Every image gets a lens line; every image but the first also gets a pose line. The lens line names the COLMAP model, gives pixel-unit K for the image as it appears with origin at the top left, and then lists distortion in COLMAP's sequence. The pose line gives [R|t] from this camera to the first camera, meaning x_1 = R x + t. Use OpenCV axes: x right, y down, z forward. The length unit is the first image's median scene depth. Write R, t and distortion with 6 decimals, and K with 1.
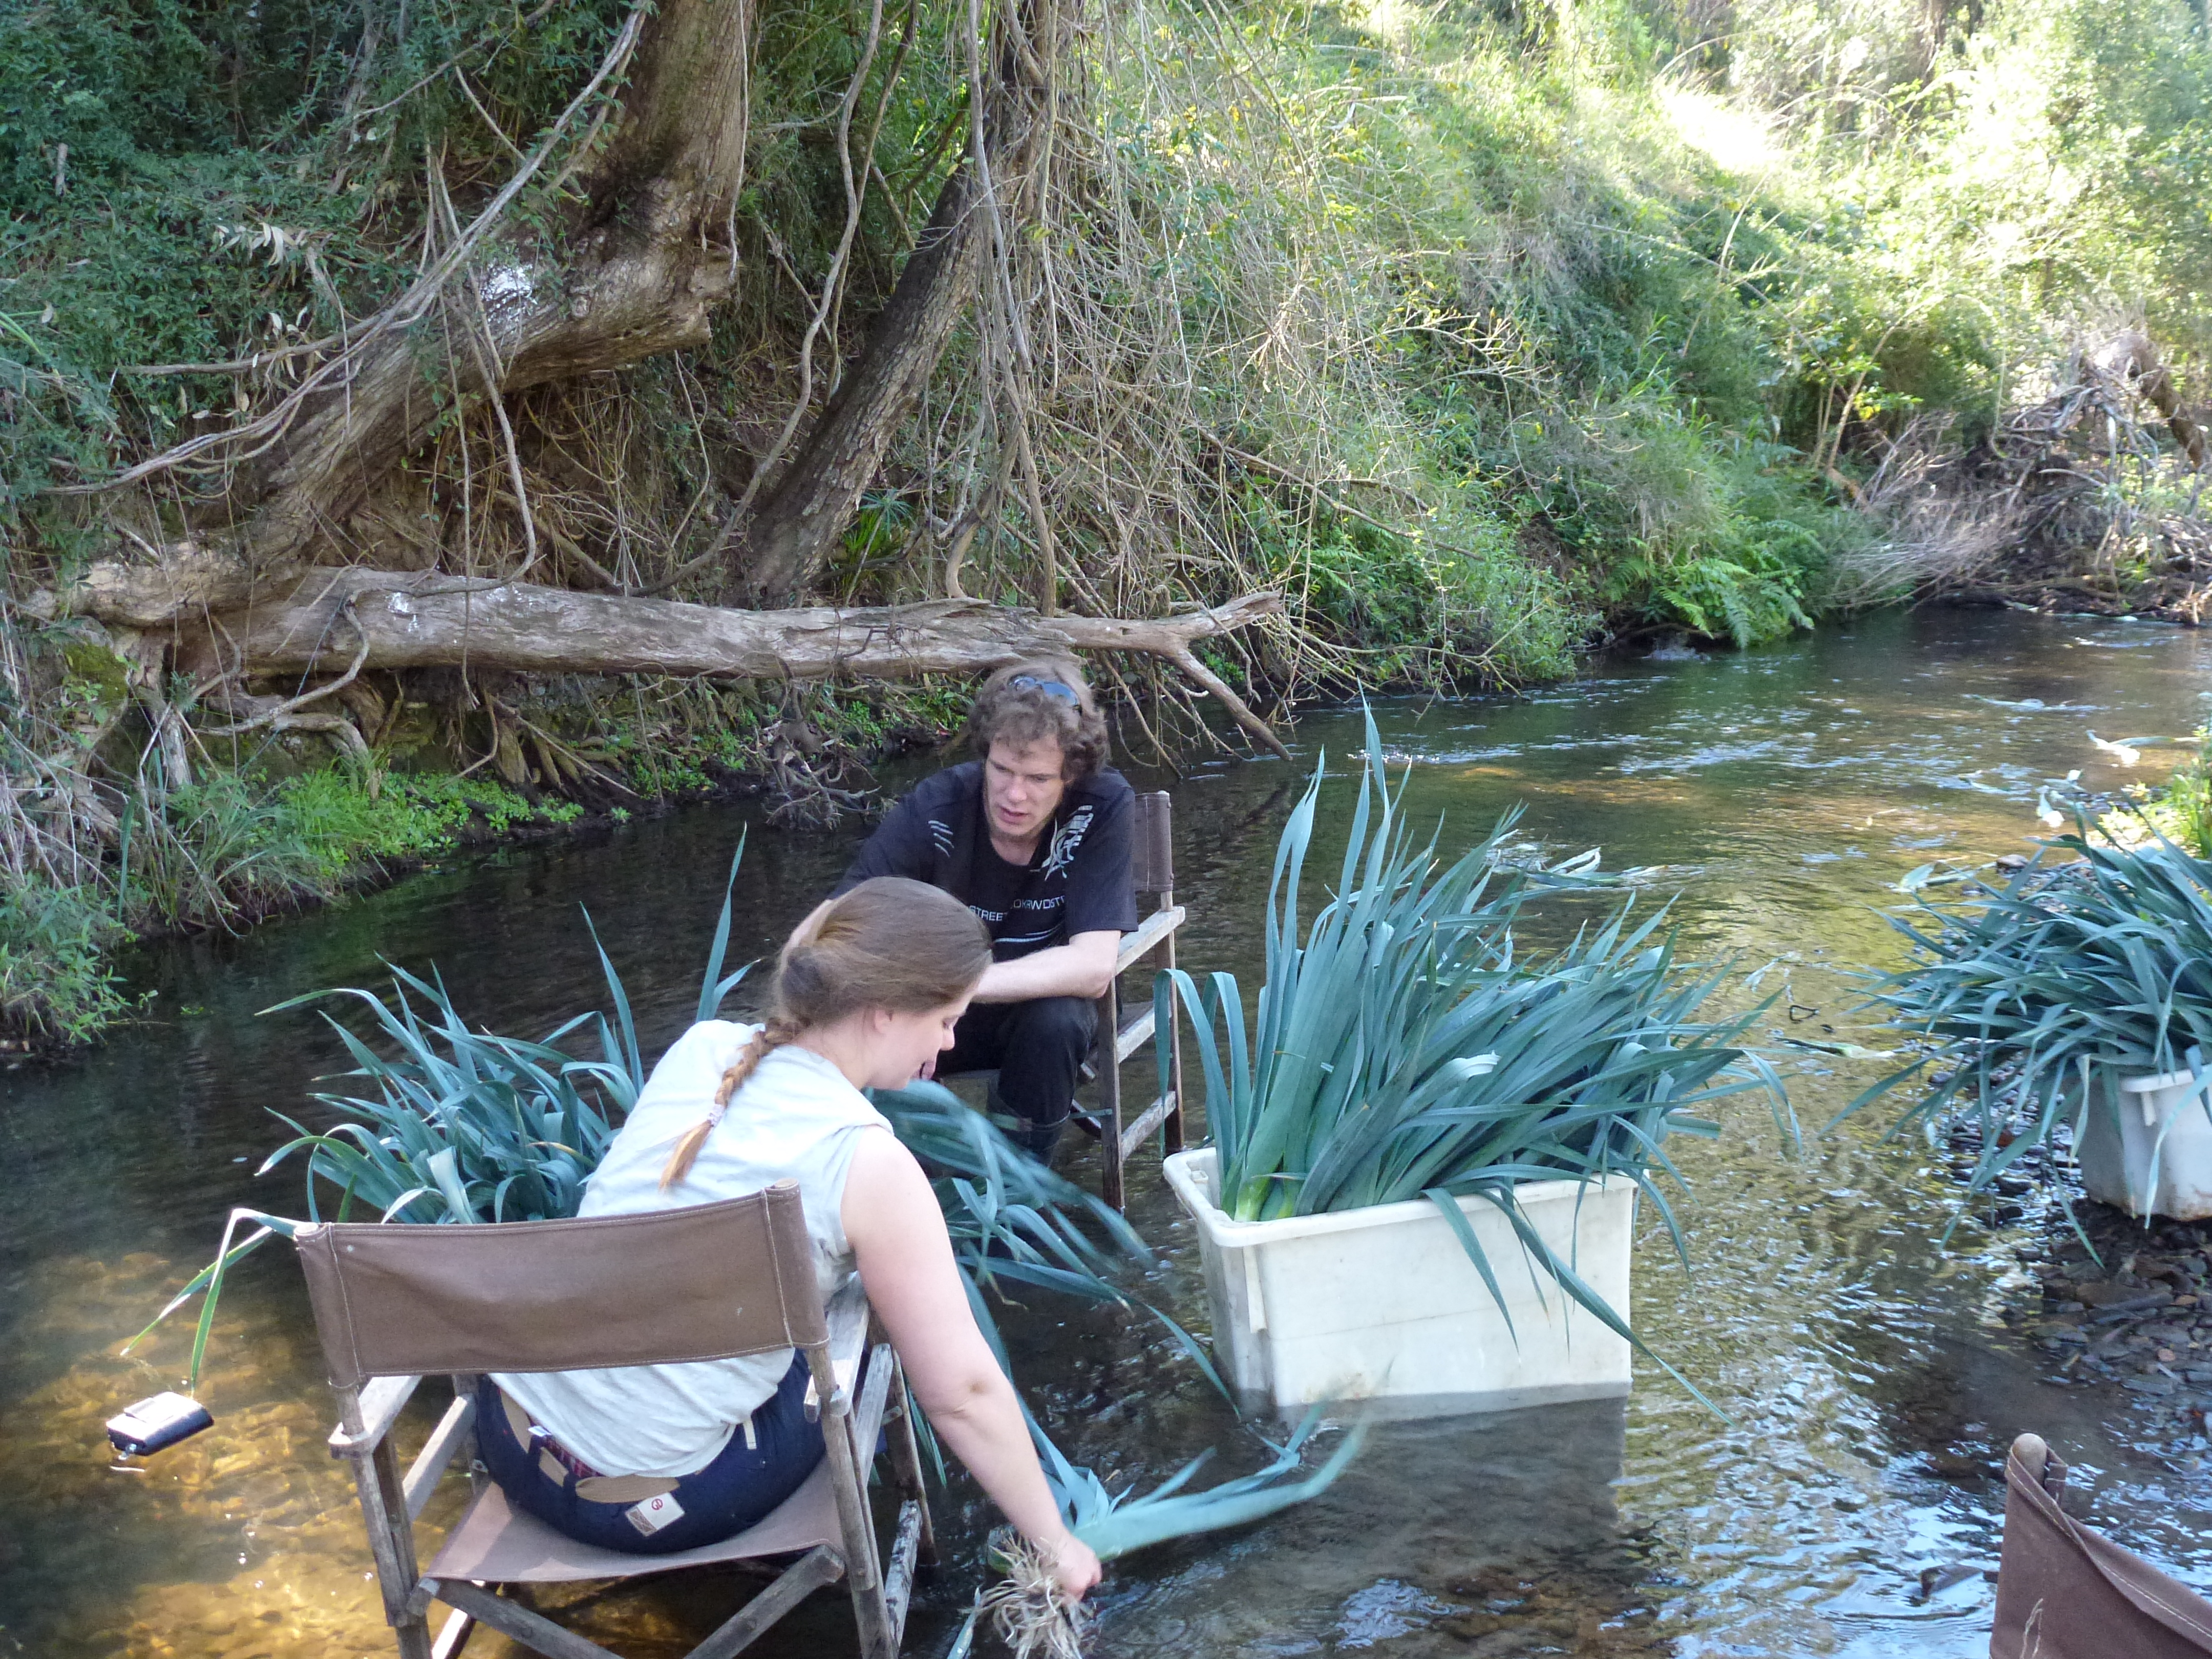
lens RADIAL K [[2556.0, 0, 1122.6], [0, 2556.0, 835.4], [0, 0, 1]] dist [-0.002616, -0.045071]
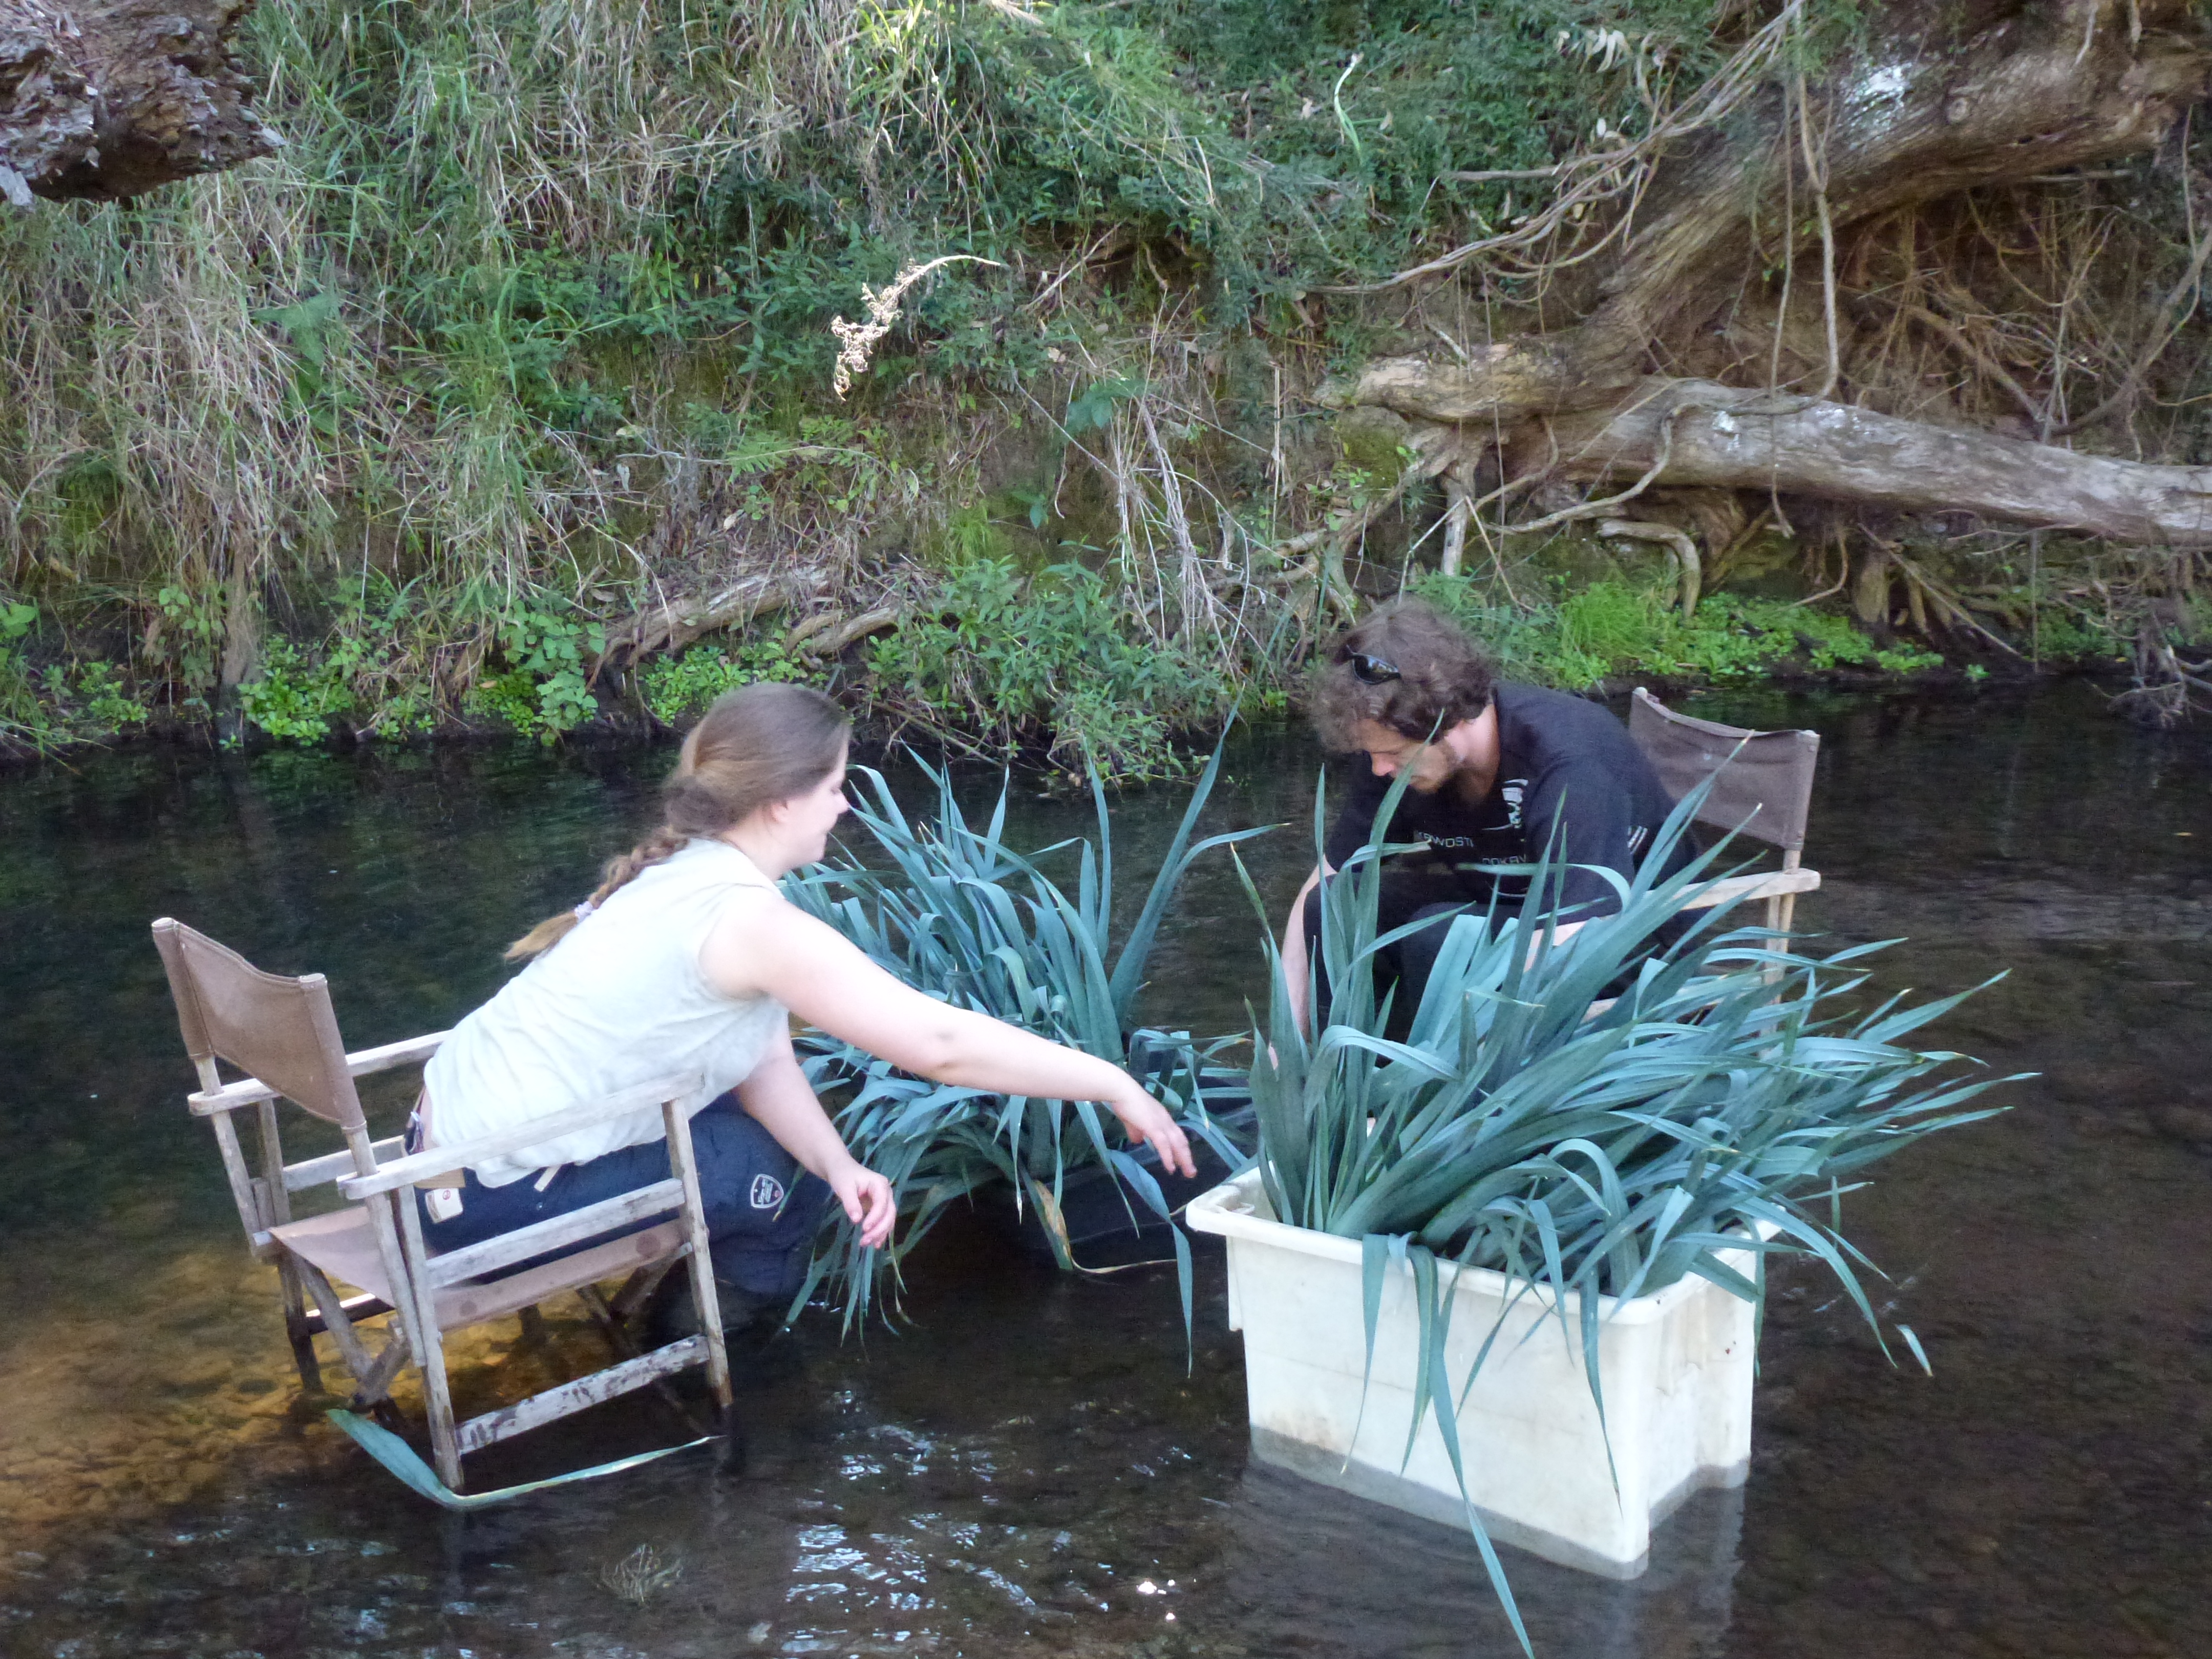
lens RADIAL K [[2556.0, 0, 1122.6], [0, 2556.0, 835.4], [0, 0, 1]] dist [-0.002616, -0.045071]
pose [[0.665561, 0.201039, -0.718757, 0.269209], [-0.138405, 0.979580, 0.145831, -0.042158], [0.733398, 0.002421, 0.679795, 0.155384]]
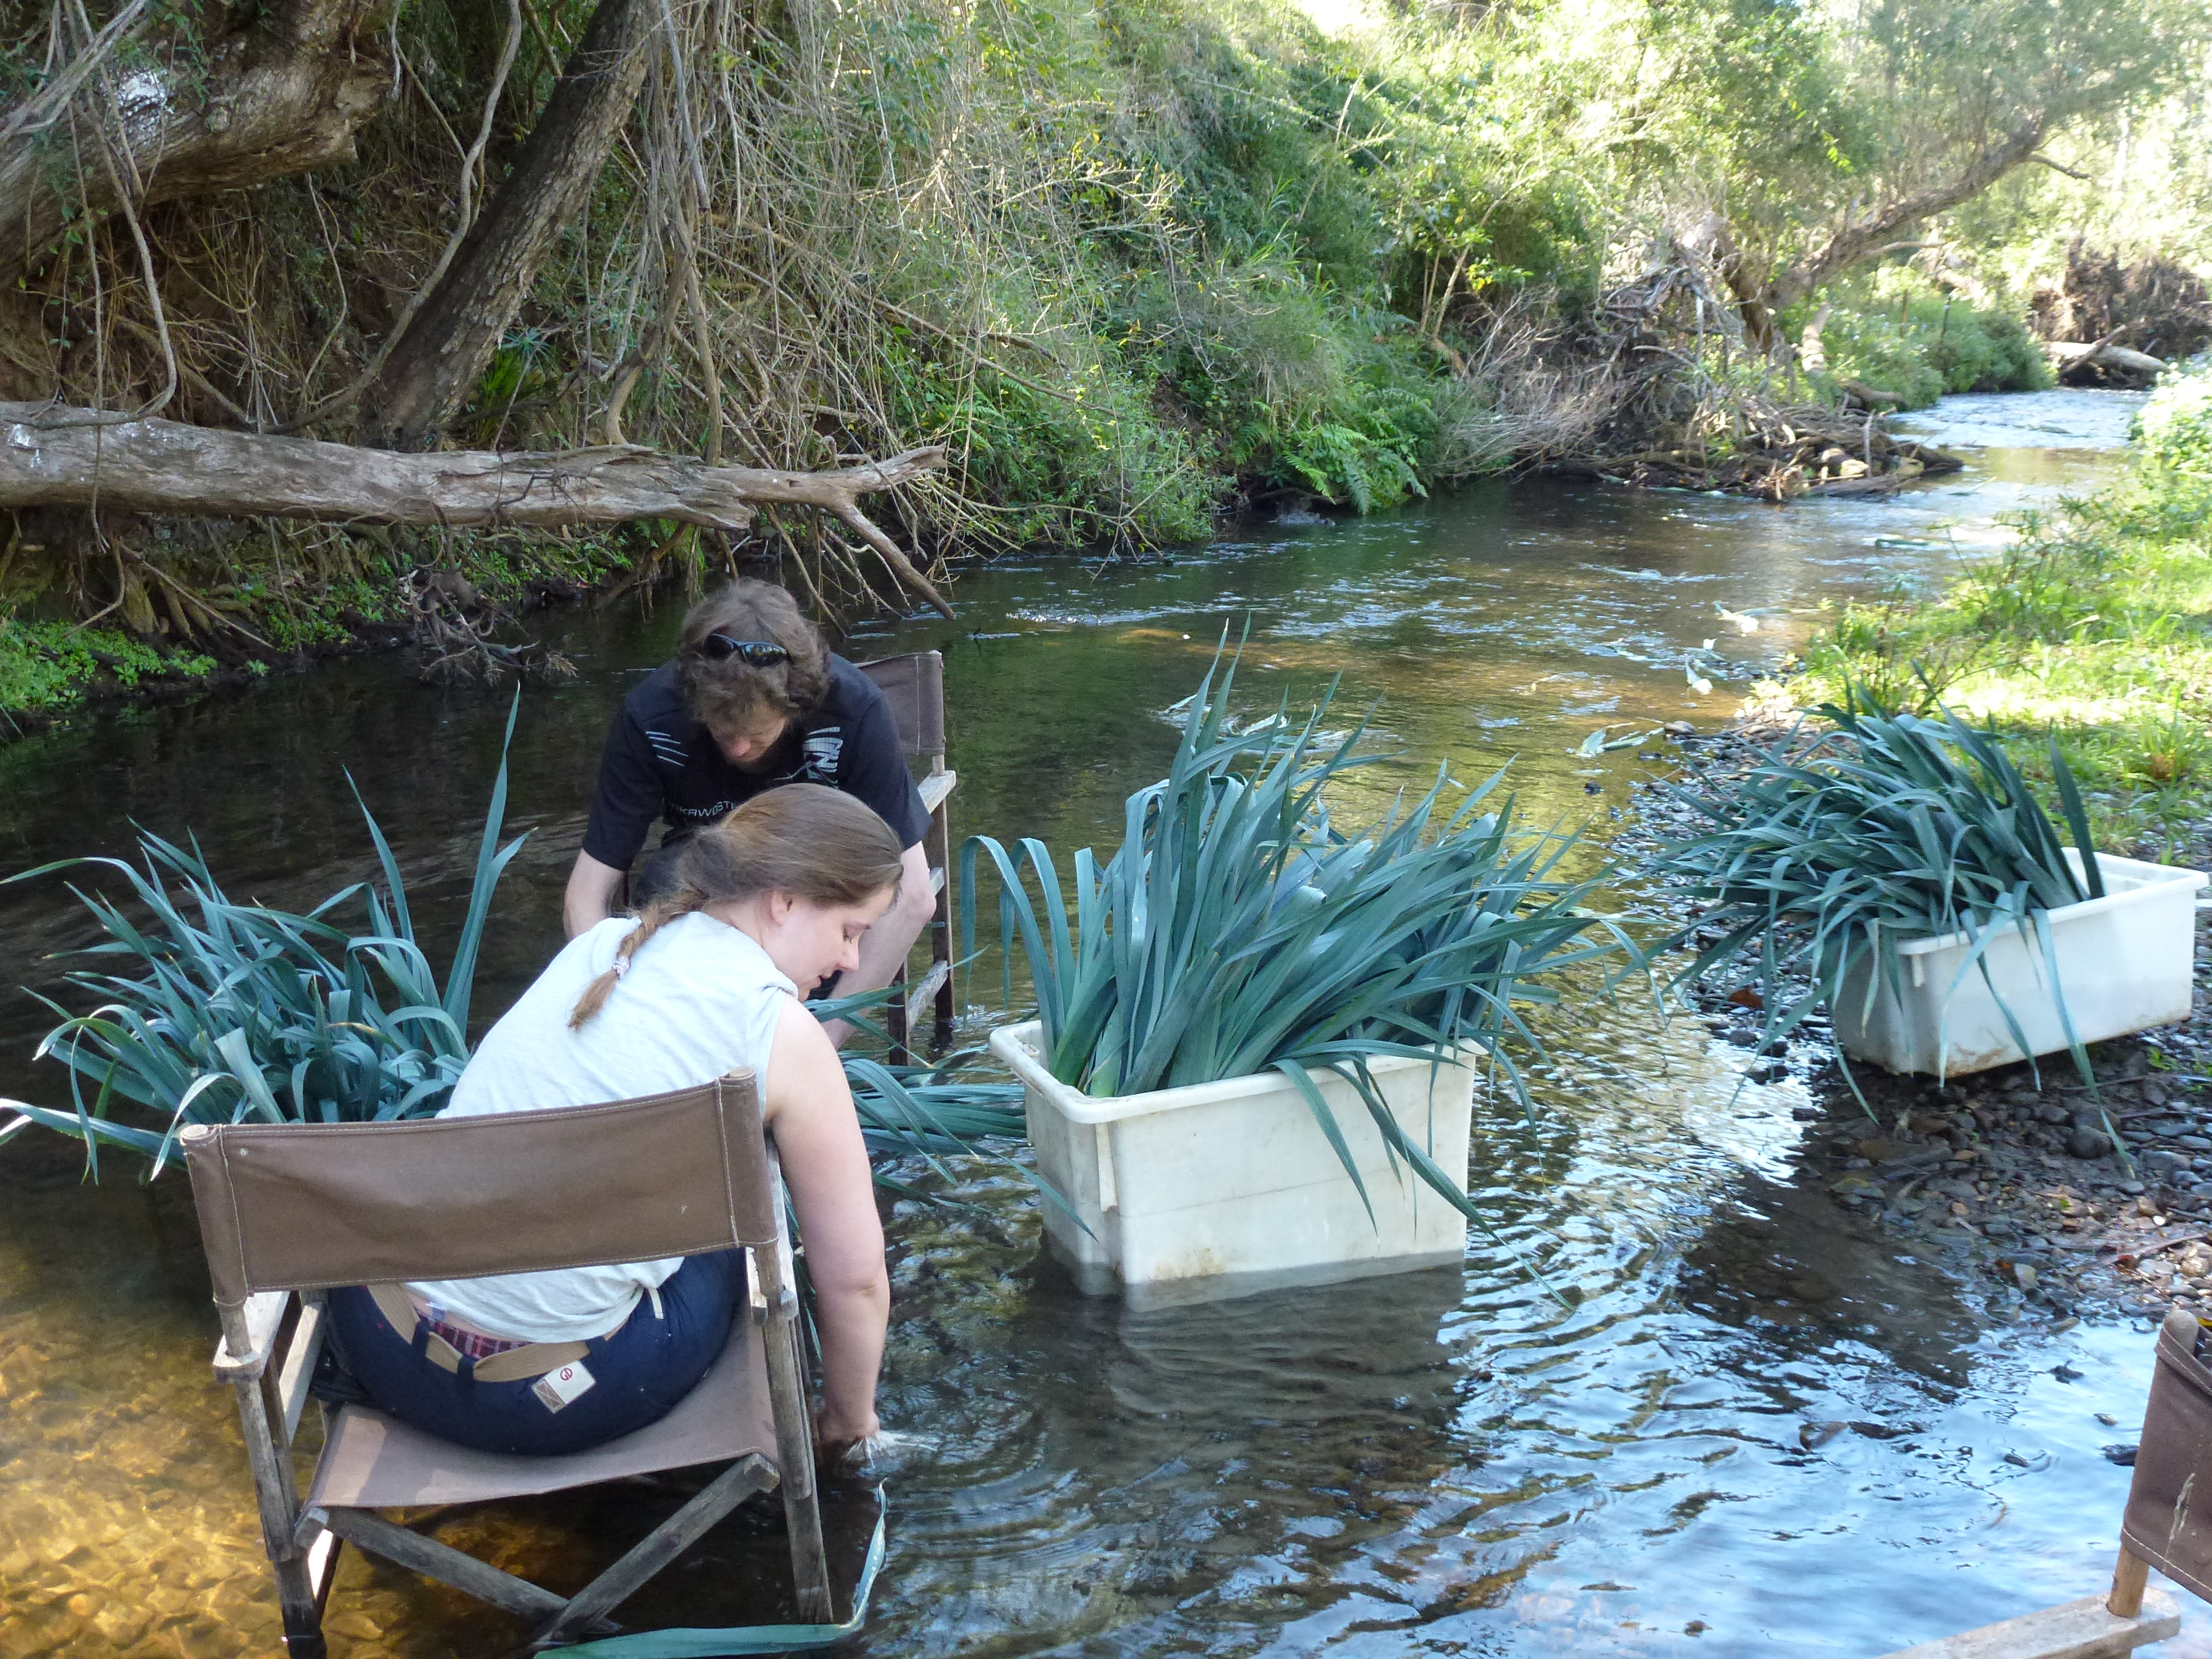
lens RADIAL K [[2556.2, 0, 1106.1], [0, 2556.2, 841.2], [0, 0, 1]] dist [-0.018653, -0.027680]
pose [[0.985754, -0.000938, 0.168190, -0.047056], [-0.008662, 0.998374, 0.056333, -0.000100], [-0.167970, -0.056987, 0.984144, 0.022016]]
